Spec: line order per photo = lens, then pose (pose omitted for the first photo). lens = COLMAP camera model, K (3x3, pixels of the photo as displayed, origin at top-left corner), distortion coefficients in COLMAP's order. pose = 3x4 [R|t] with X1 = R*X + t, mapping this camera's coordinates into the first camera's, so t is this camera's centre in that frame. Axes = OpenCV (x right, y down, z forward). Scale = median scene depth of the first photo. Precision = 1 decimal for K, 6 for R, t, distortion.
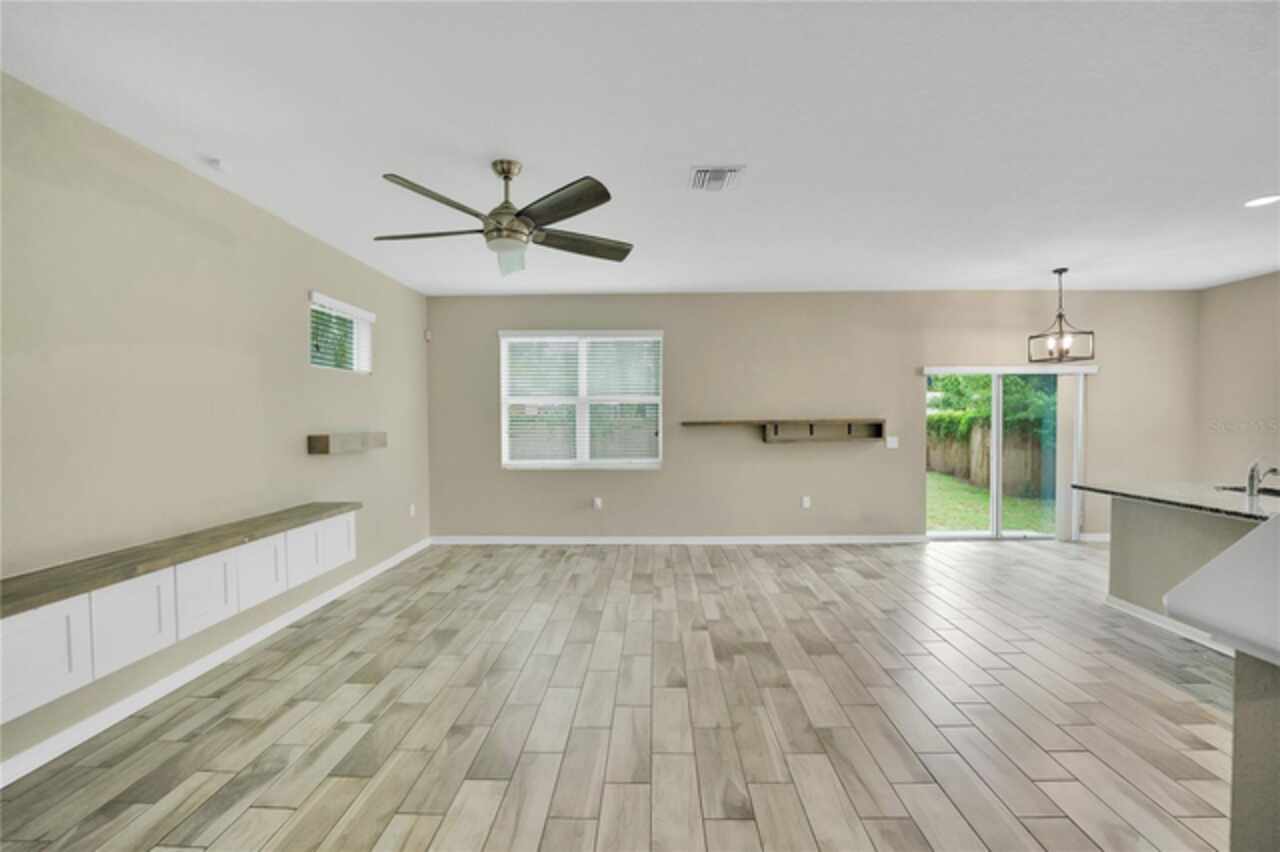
lens RADIAL K [[525.7, 0, 645.6], [0, 525.7, 424.1], [0, 0, 1]] dist [-0.019355, 0.000331]
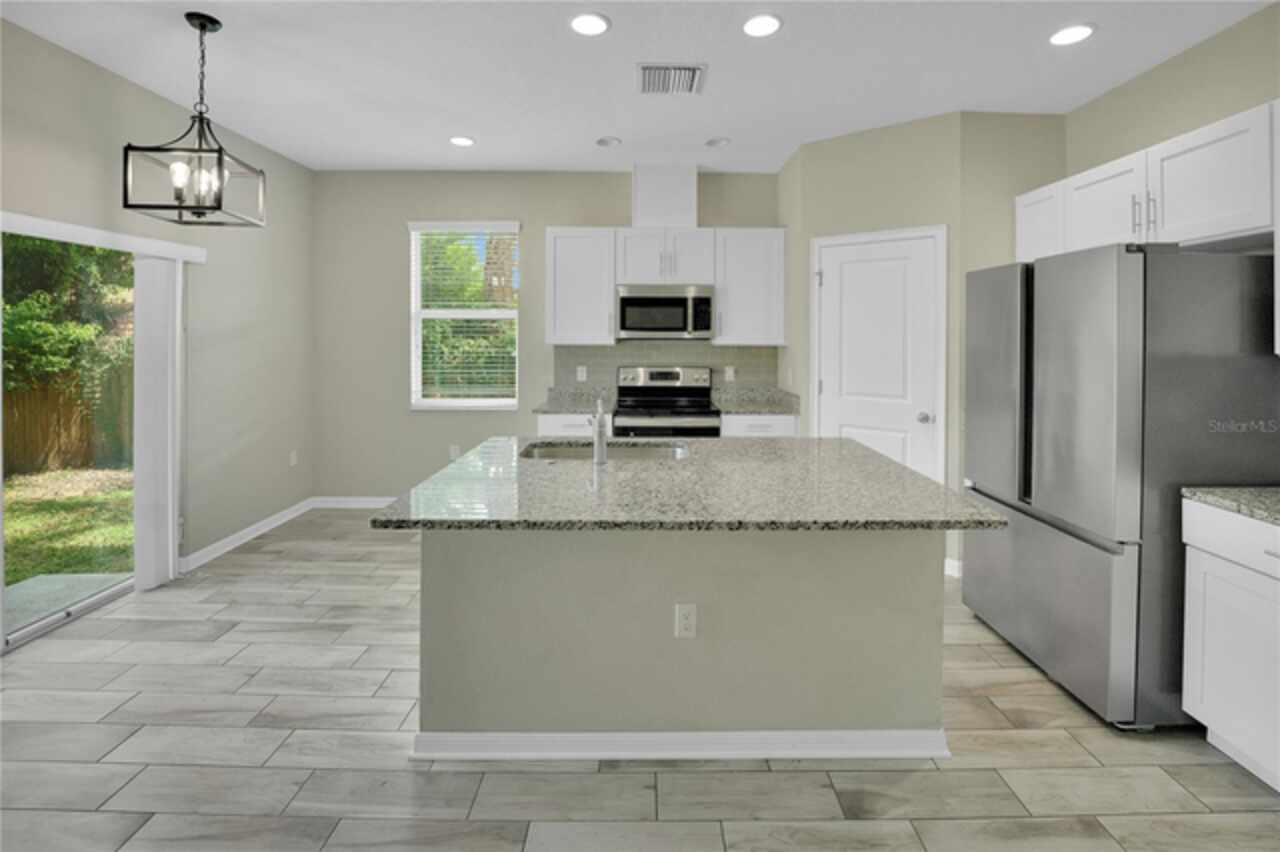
lens RADIAL K [[550.2, 0, 648.9], [0, 550.2, 335.9], [0, 0, 1]] dist [-0.007606, 0.000055]
pose [[-0.016574, 0.004598, 0.999852, 0.507074], [0.017756, 0.999833, -0.004304, -0.018648], [-0.999705, 0.017682, -0.016653, 0.994978]]
